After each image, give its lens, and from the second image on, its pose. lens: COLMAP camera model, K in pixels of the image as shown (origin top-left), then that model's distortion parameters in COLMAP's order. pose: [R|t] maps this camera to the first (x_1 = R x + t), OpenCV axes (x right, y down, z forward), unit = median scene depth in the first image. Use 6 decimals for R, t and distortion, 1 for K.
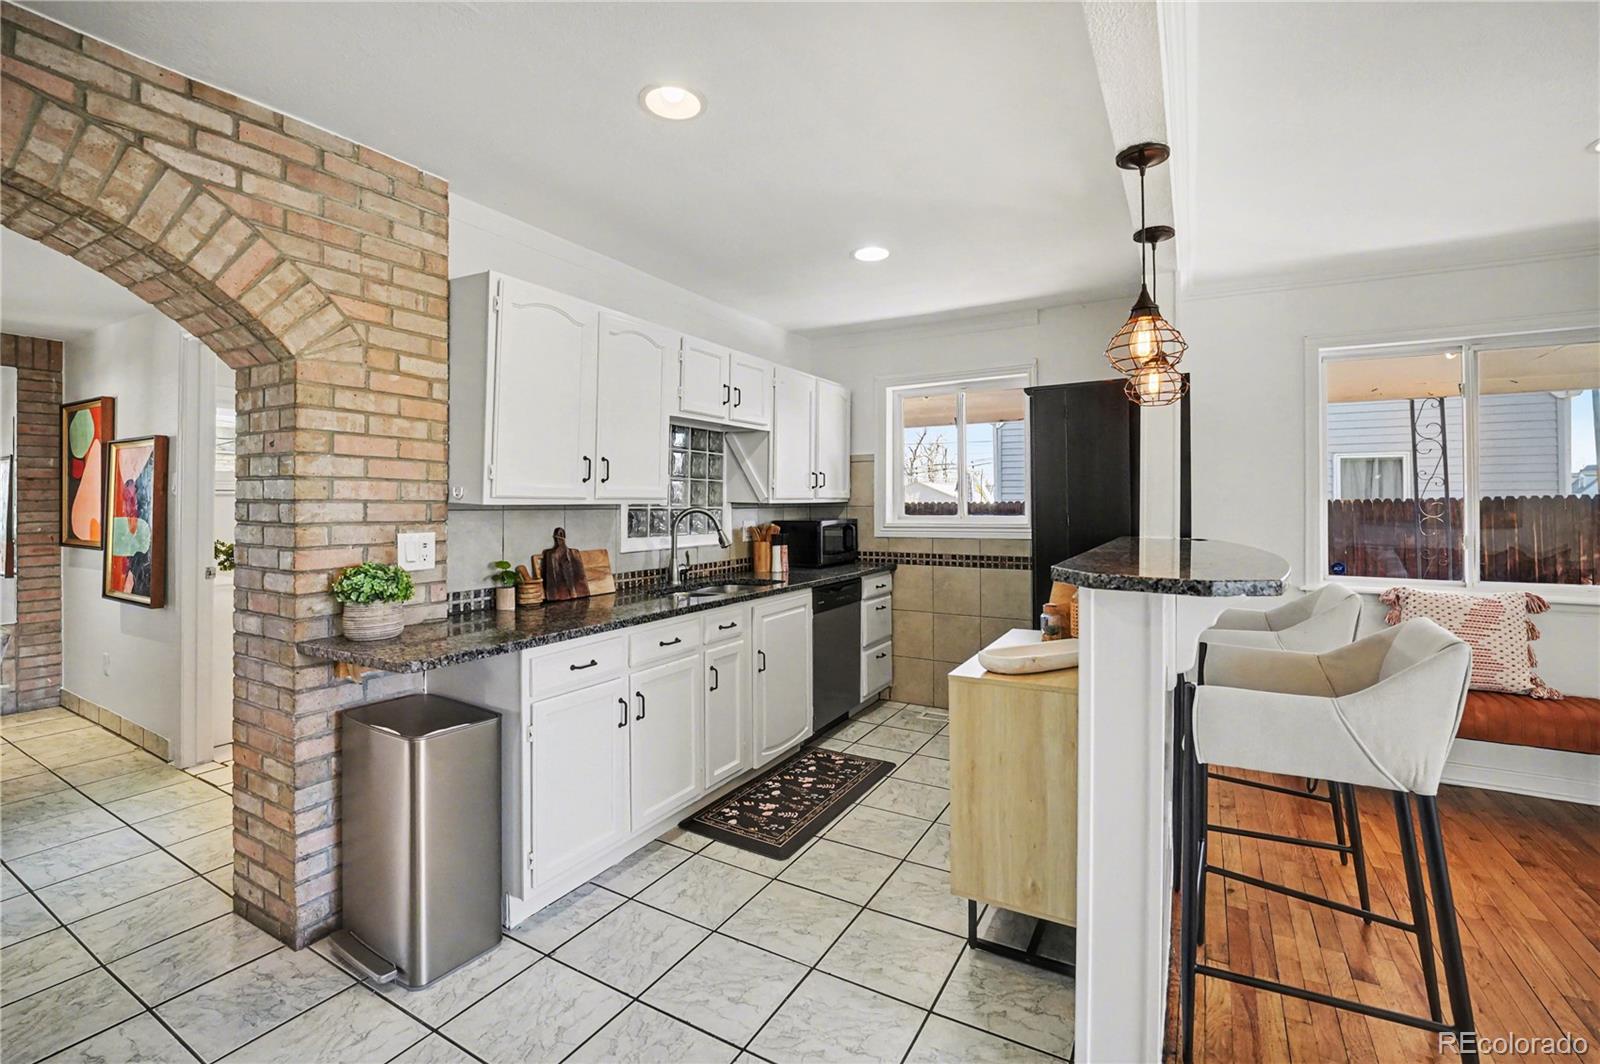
lens RADIAL K [[715.9, 0, 791.0], [0, 715.9, 508.3], [0, 0, 1]] dist [-0.014864, -0.000077]
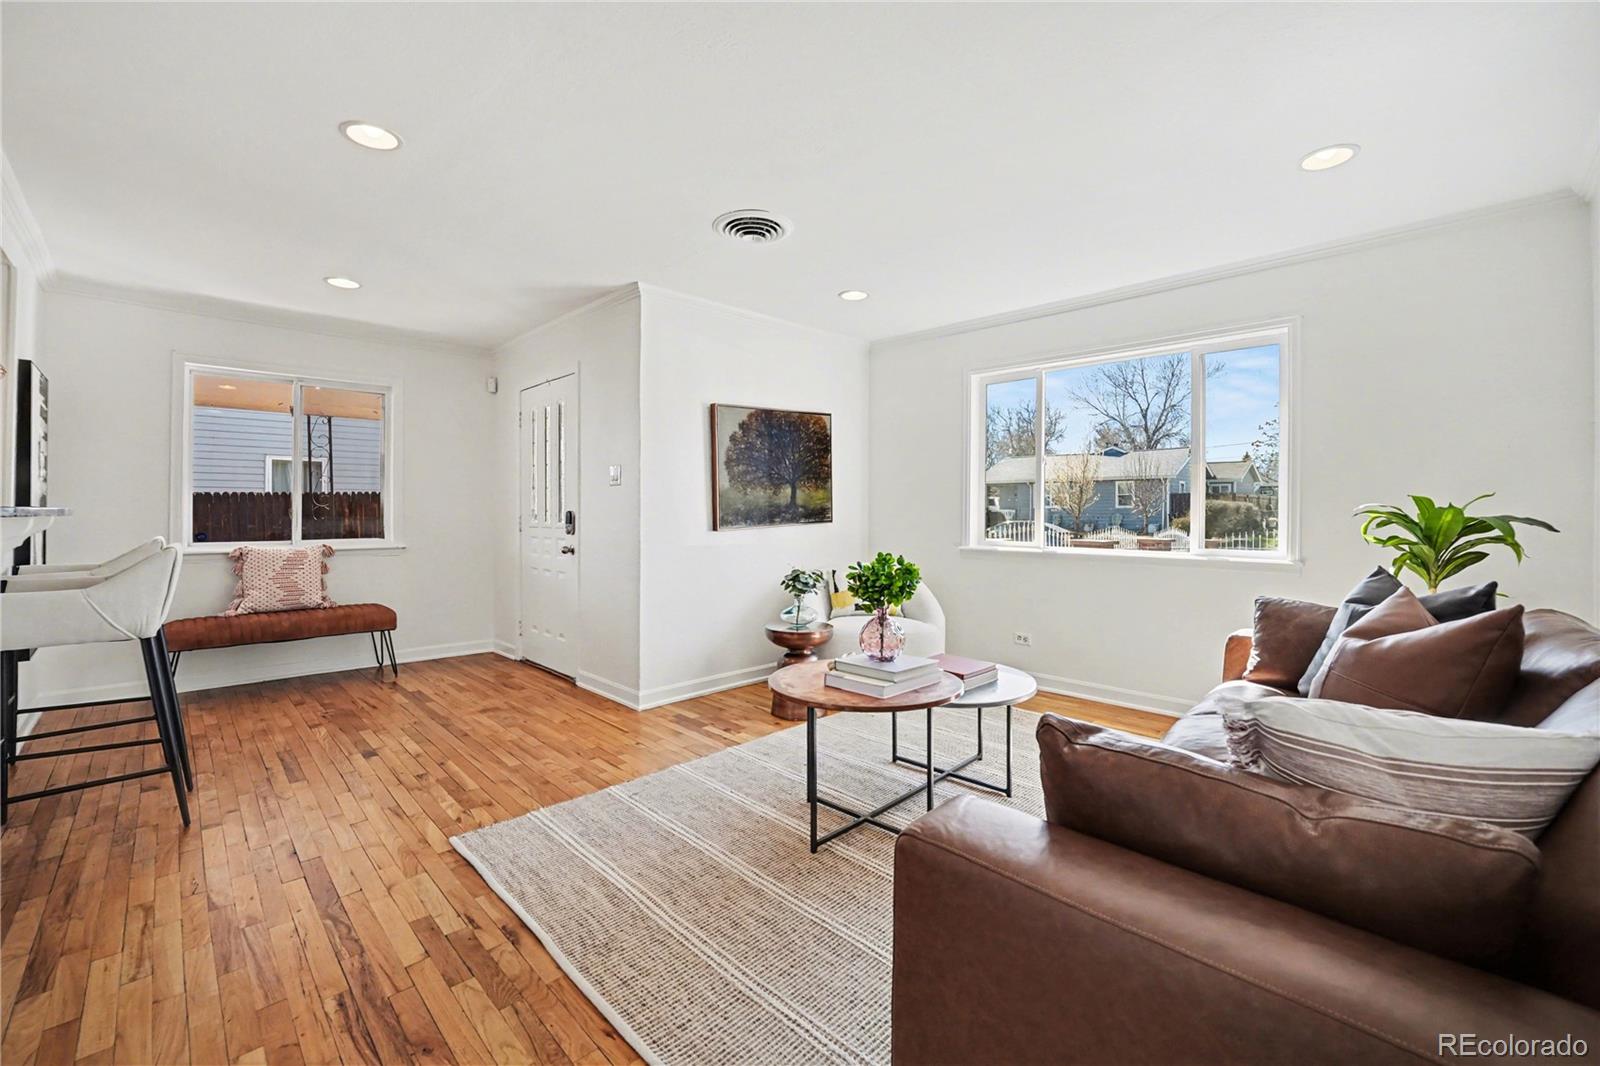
lens RADIAL K [[675.1, 0, 782.7], [0, 675.1, 513.2], [0, 0, 1]] dist [-0.020202, -0.000049]
pose [[0.292365, -0.006498, 0.956285, -0.075577], [0.001743, 0.999979, 0.006262, 0.038090], [-0.956305, -0.000164, 0.292370, -0.378162]]
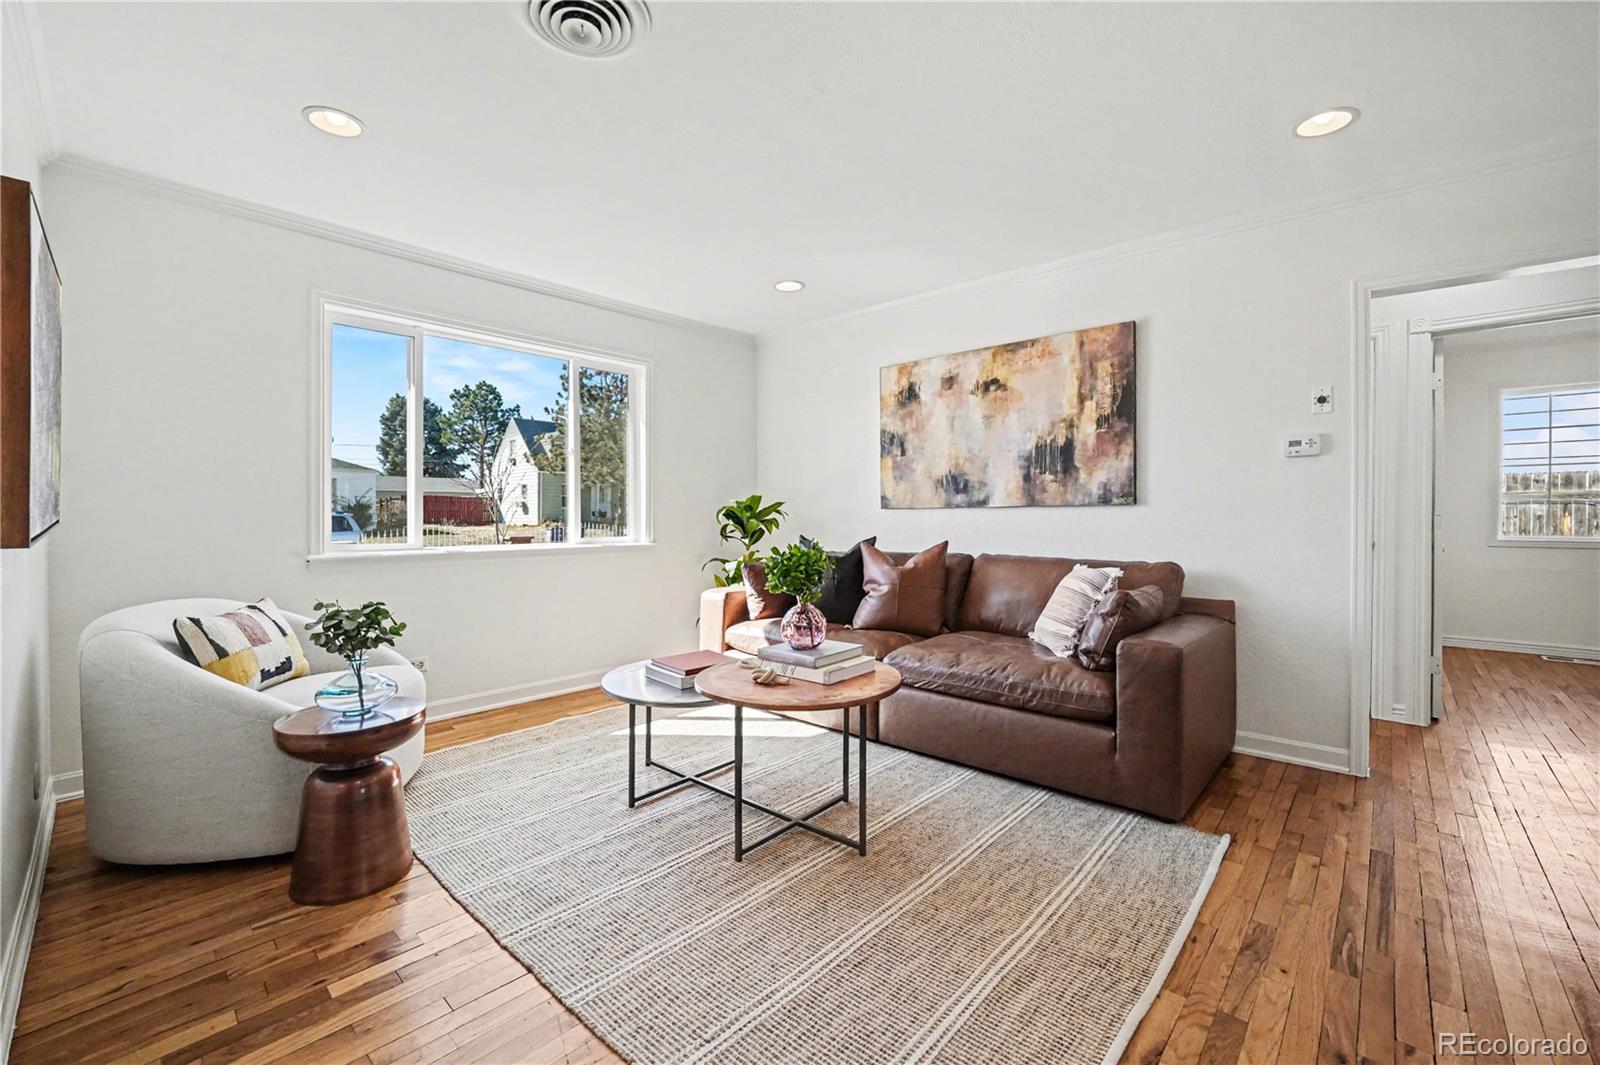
lens RADIAL K [[675.1, 0, 782.7], [0, 675.1, 512.7], [0, 0, 1]] dist [-0.020202, -0.000049]
pose [[-0.974180, 0.005333, 0.225709, 0.453765], [0.006354, 0.999973, 0.003799, 0.051326], [-0.225682, 0.005135, -0.974187, 0.360890]]
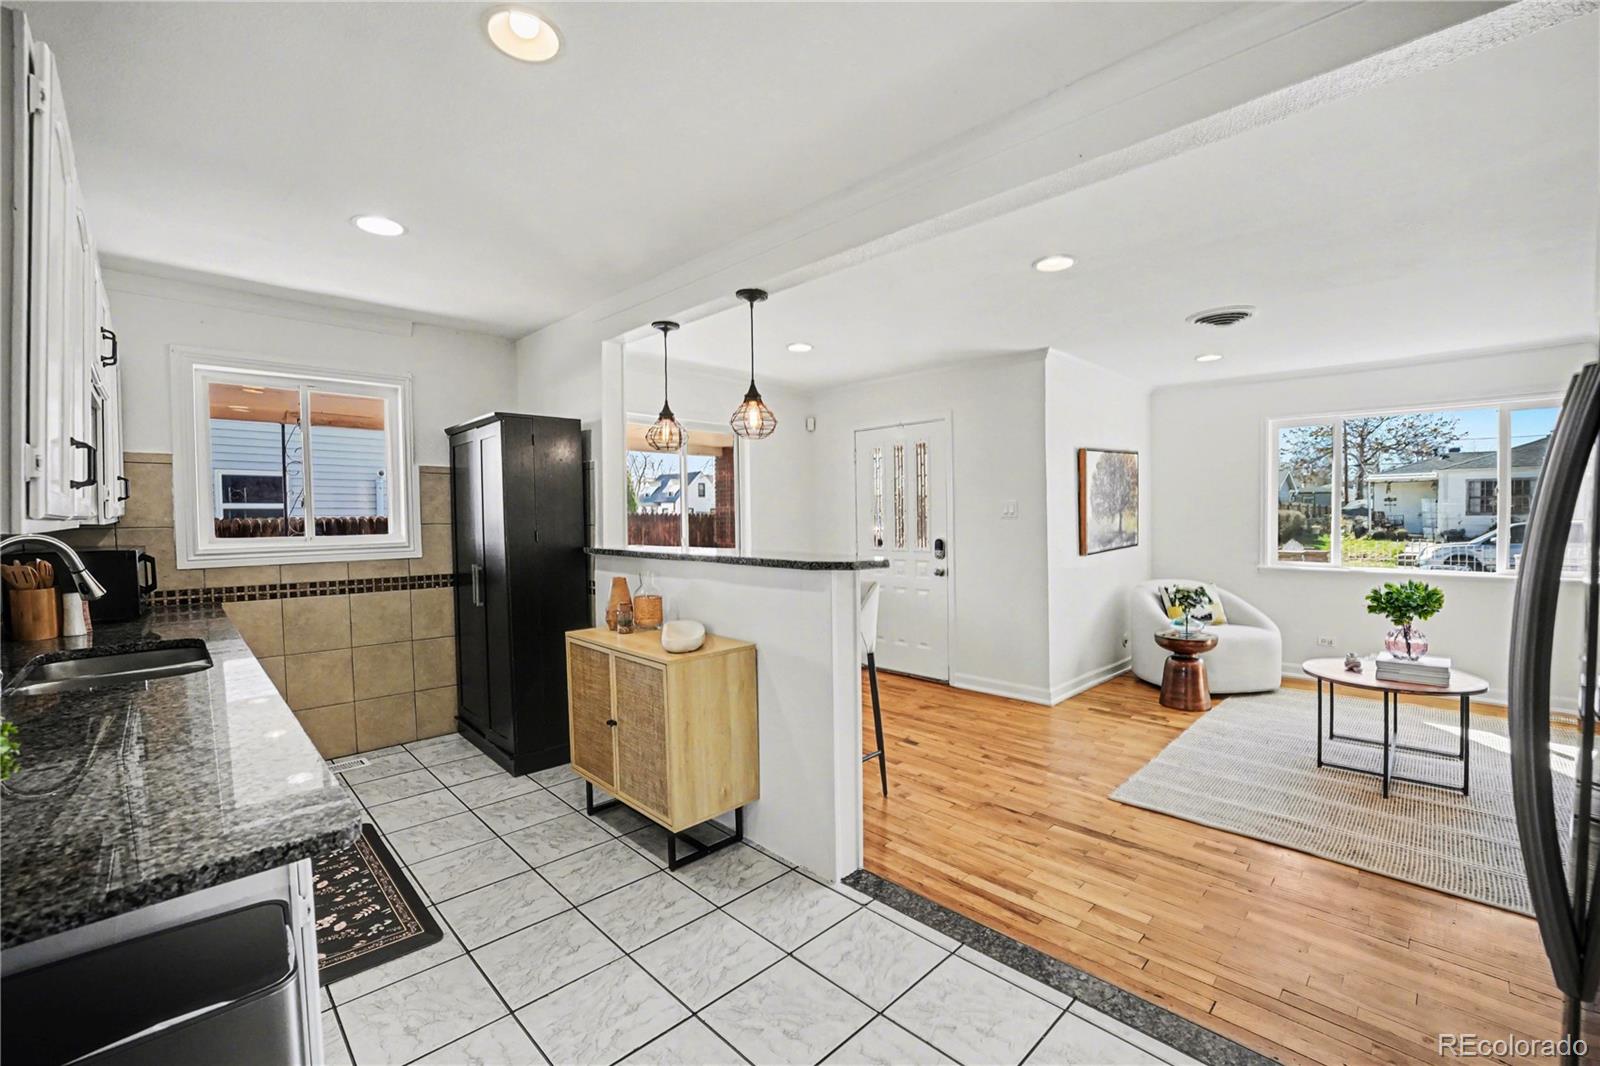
lens RADIAL K [[675.8, 0, 807.2], [0, 675.8, 557.2], [0, 0, 1]] dist [-0.002190, -0.000118]
pose [[0.258548, -0.059576, 0.964159, -0.476842], [0.009918, 0.998207, 0.059021, -0.008445], [-0.965947, -0.005697, 0.258676, 0.264825]]
